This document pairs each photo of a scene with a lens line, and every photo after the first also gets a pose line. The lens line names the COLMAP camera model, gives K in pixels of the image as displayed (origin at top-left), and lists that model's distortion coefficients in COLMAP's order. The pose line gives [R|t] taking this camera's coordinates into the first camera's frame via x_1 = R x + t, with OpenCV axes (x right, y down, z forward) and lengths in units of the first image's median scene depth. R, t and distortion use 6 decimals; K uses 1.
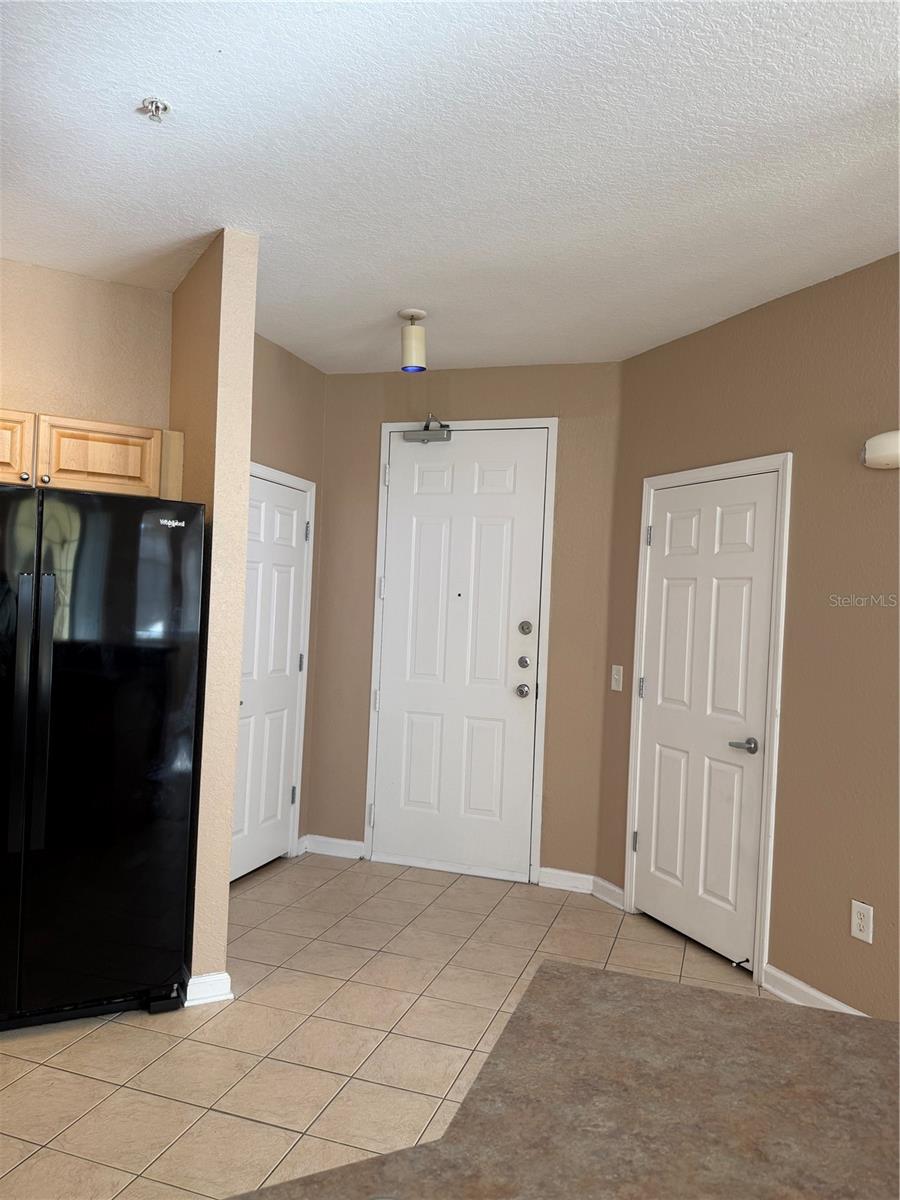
lens RADIAL K [[850.0, 0, 454.8], [0, 850.0, 604.9], [0, 0, 1]] dist [0.001467, -0.006712]
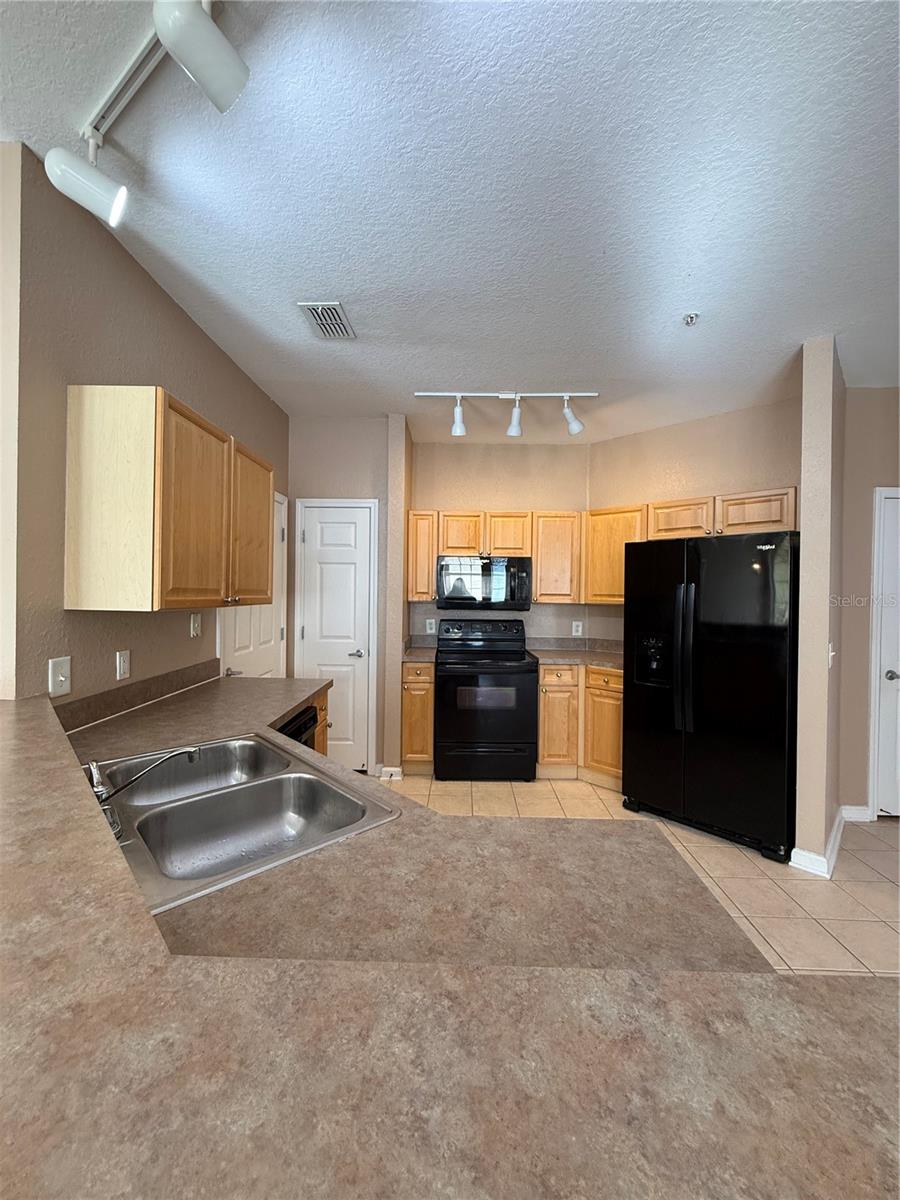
lens RADIAL K [[481.4, 0, 452.5], [0, 481.4, 595.5], [0, 0, 1]] dist [0.000769, -0.000152]
pose [[0.290280, -0.035245, -0.956293, 0.336038], [0.004534, 0.999361, -0.035456, 0.021528], [0.956931, 0.005956, 0.290254, 0.172003]]
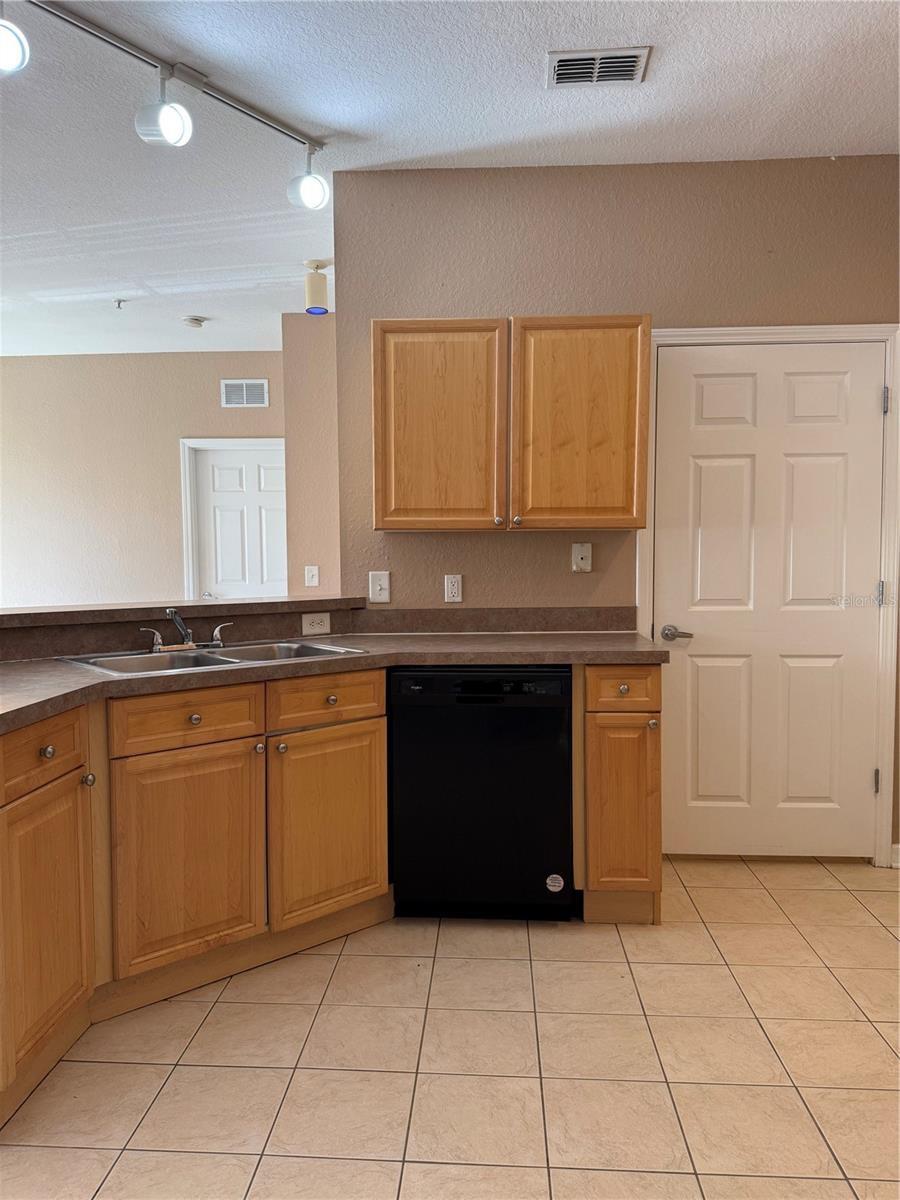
lens RADIAL K [[840.1, 0, 445.9], [0, 840.1, 601.5], [0, 0, 1]] dist [0.099089, -0.138891]
pose [[-0.967019, -0.027378, -0.253230, -0.097854], [-0.038905, 0.998417, 0.040626, 0.059929], [0.251717, 0.049138, -0.966553, 1.023549]]
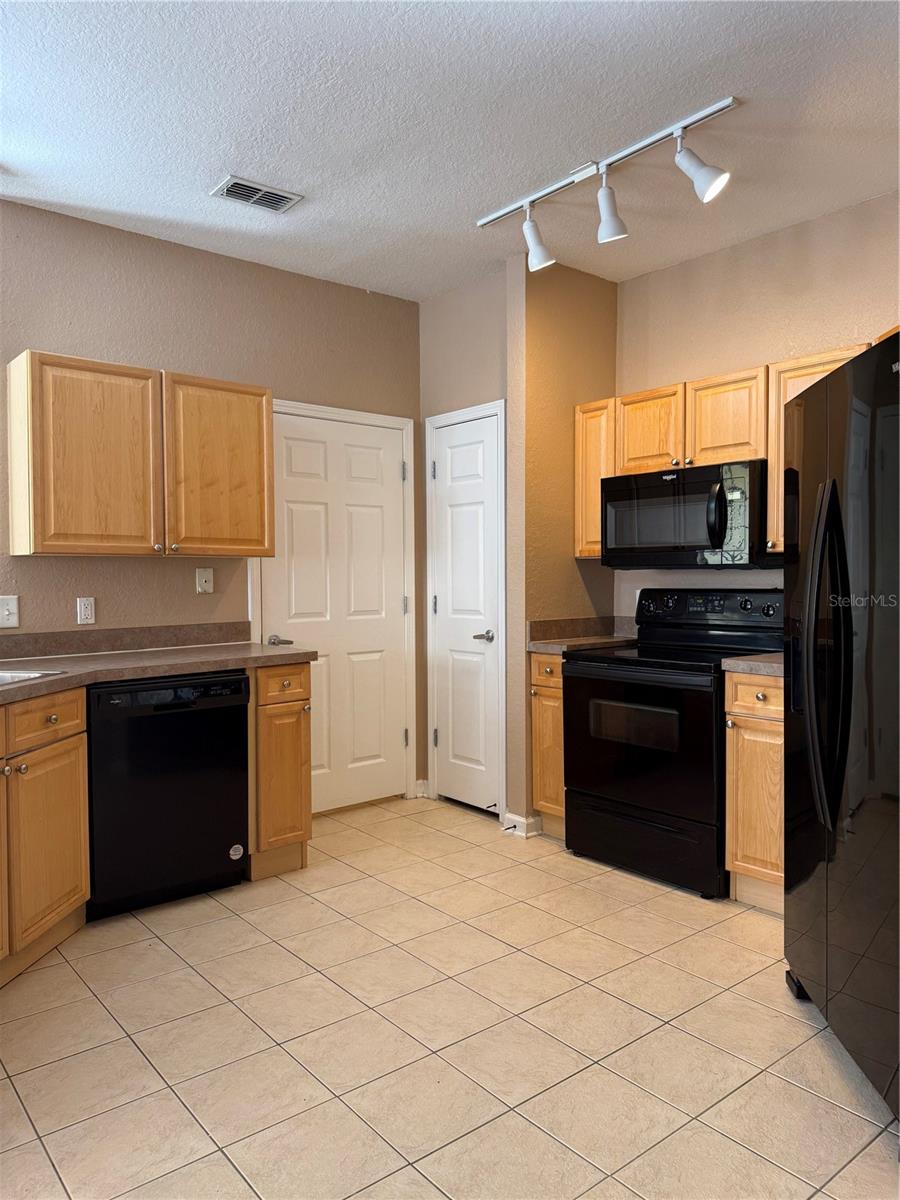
lens RADIAL K [[839.7, 0, 446.7], [0, 839.7, 602.1], [0, 0, 1]] dist [0.151906, -0.268949]
pose [[-0.543442, -0.014633, -0.839319, 0.333298], [-0.014639, 0.999861, -0.007953, 0.077742], [0.839319, 0.007965, -0.543580, 1.007527]]
